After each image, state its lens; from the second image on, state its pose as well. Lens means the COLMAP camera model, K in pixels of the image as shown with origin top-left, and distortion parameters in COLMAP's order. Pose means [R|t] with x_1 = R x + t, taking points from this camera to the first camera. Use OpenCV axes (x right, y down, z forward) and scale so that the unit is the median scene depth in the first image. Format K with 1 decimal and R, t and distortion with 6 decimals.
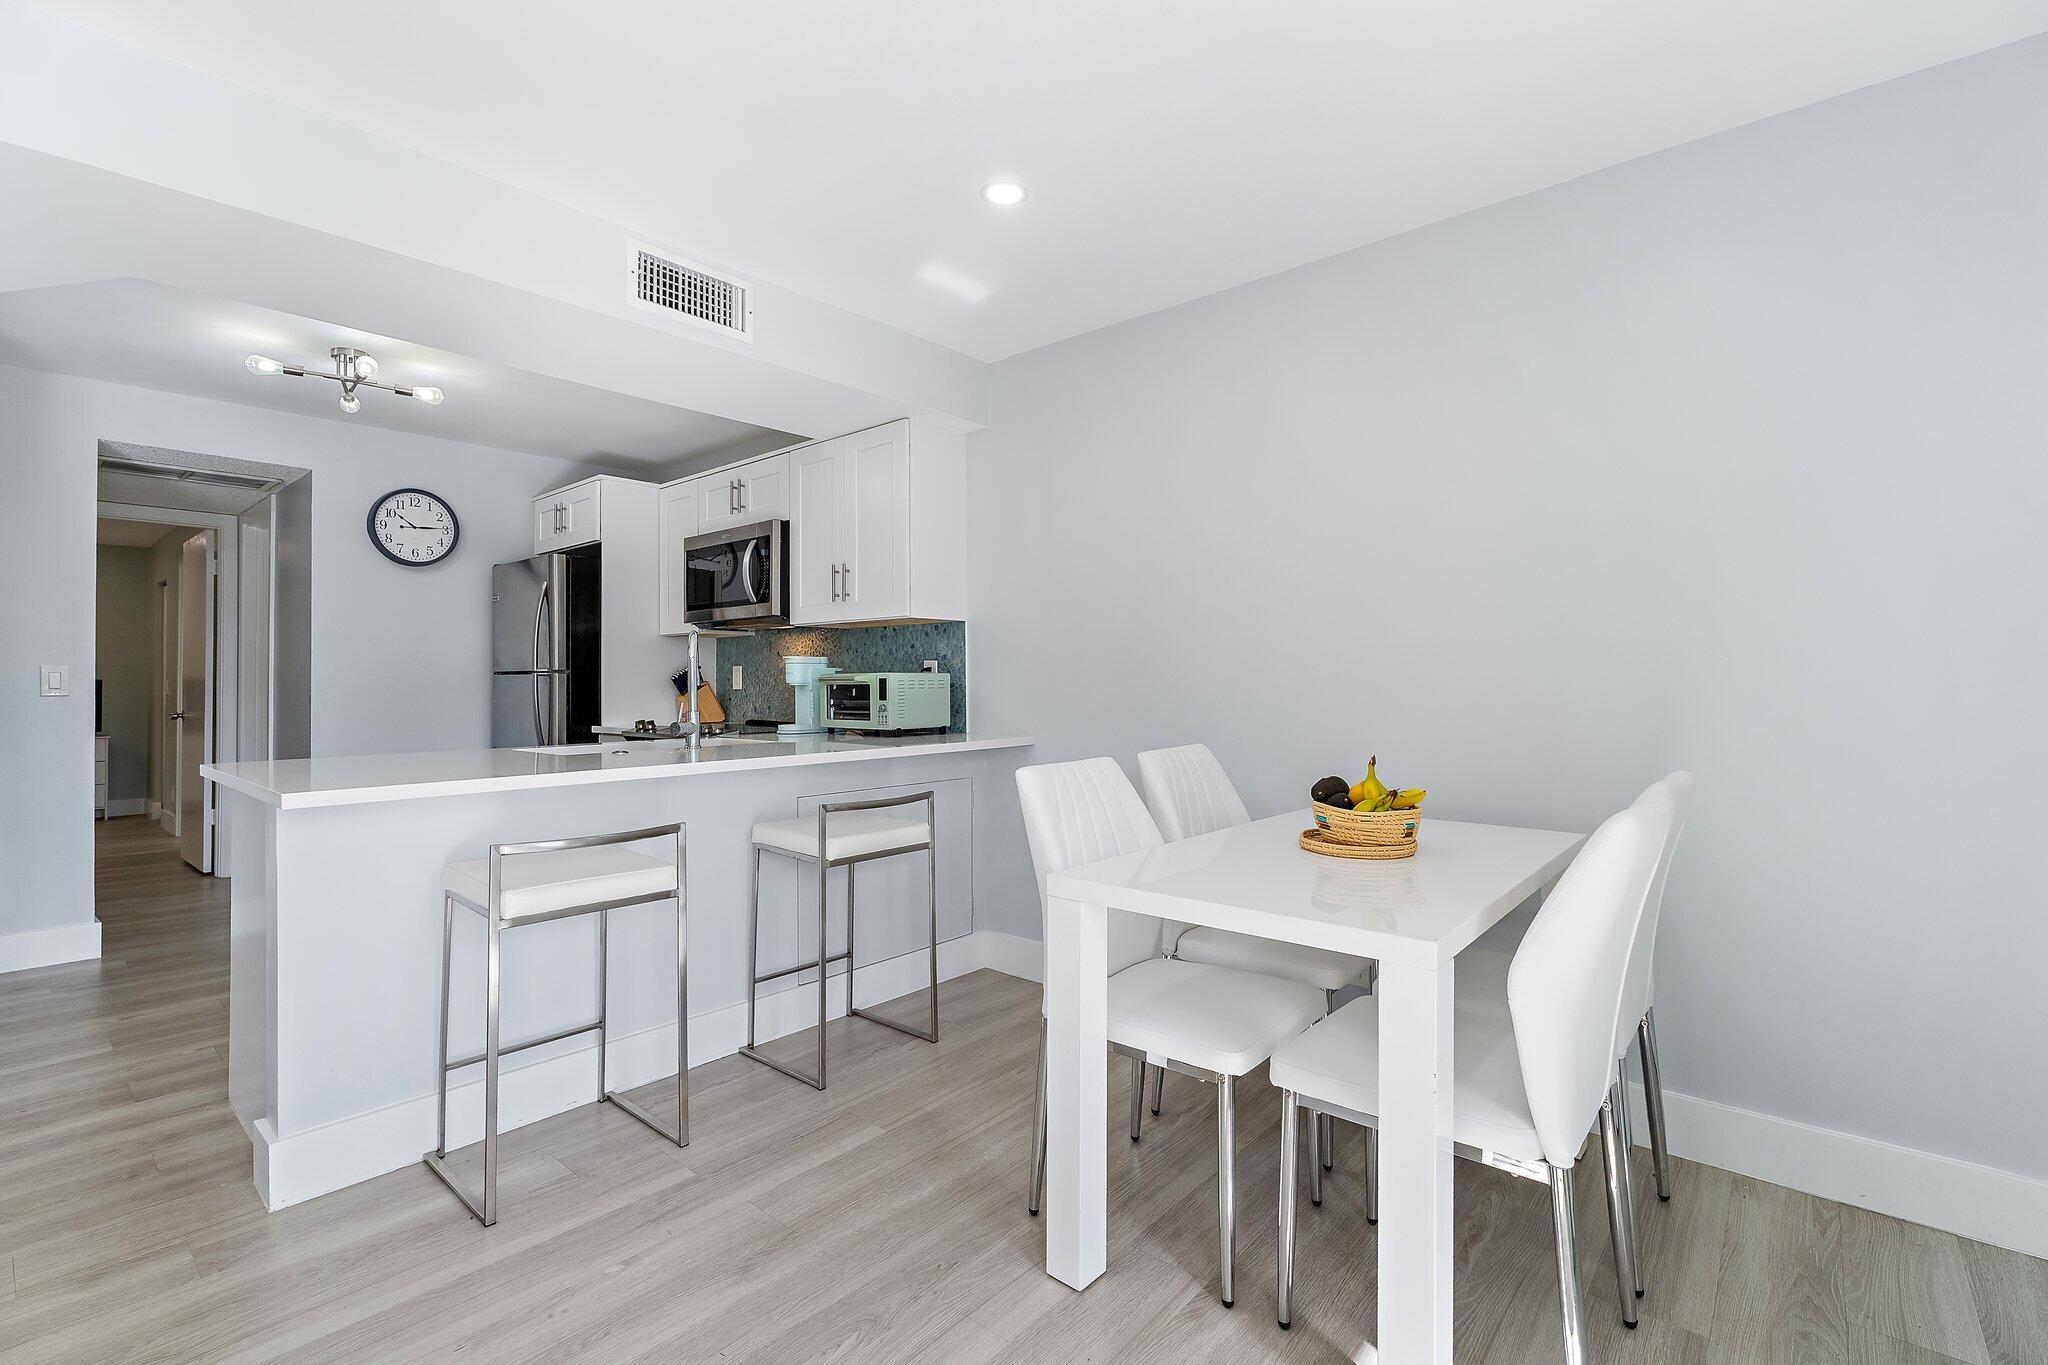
lens RADIAL K [[912.7, 0, 1033.3], [0, 912.7, 668.2], [0, 0, 1]] dist [-0.000117, -0.000292]
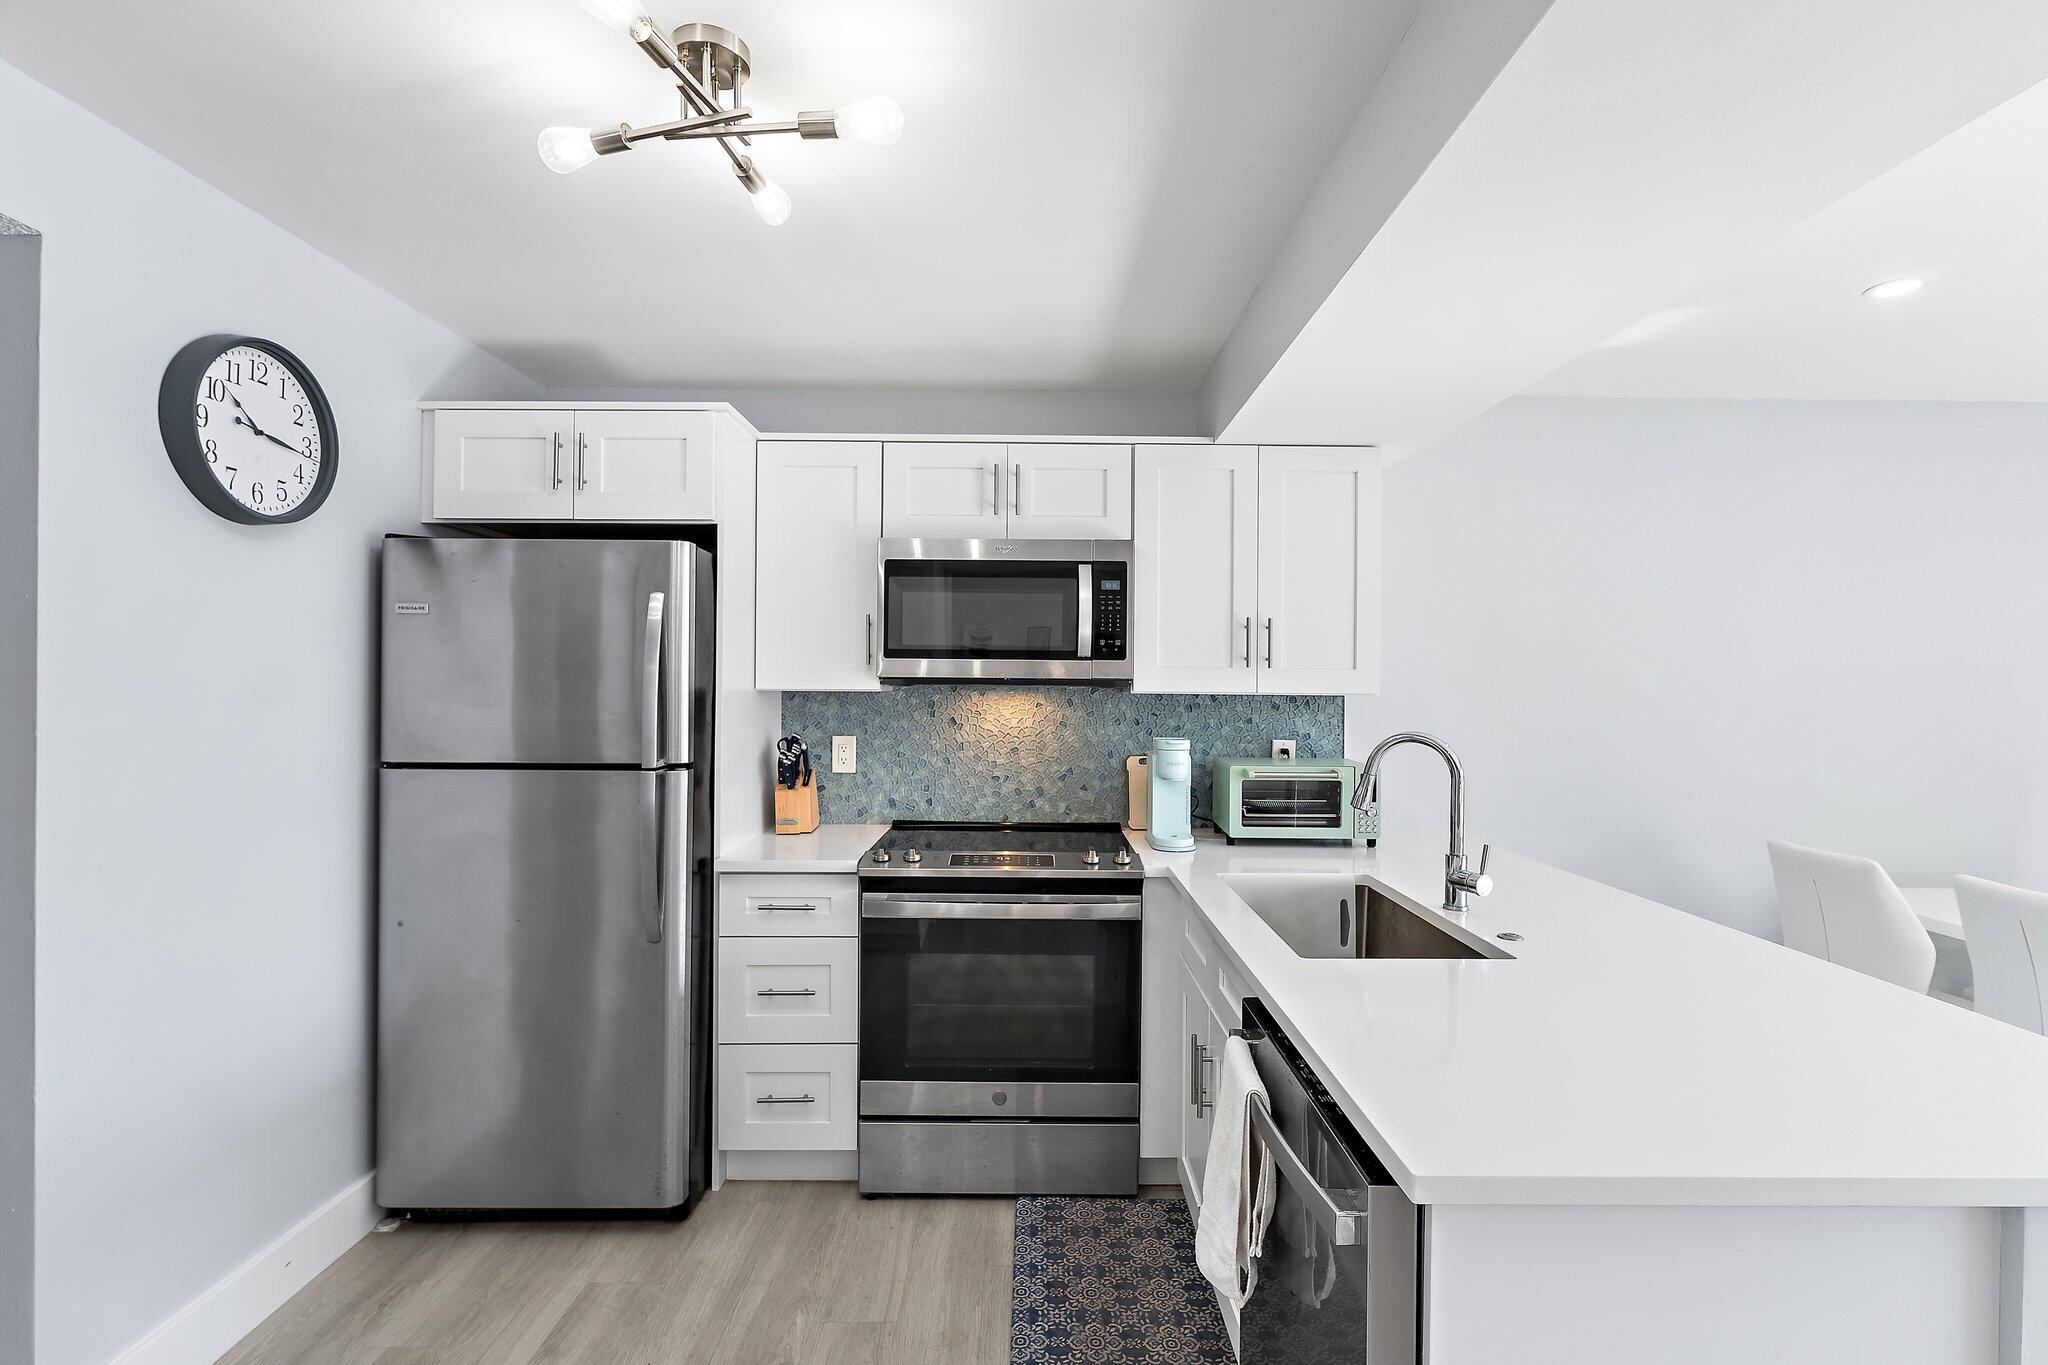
lens RADIAL K [[932.1, 0, 1024.0], [0, 932.1, 682.5], [0, 0, 1]] dist [0.001642, -0.000116]
pose [[0.760002, 0.012168, 0.649807, -0.797842], [-0.022190, 0.999728, 0.007231, -0.058440], [-0.649542, -0.019915, 0.760065, 0.513432]]
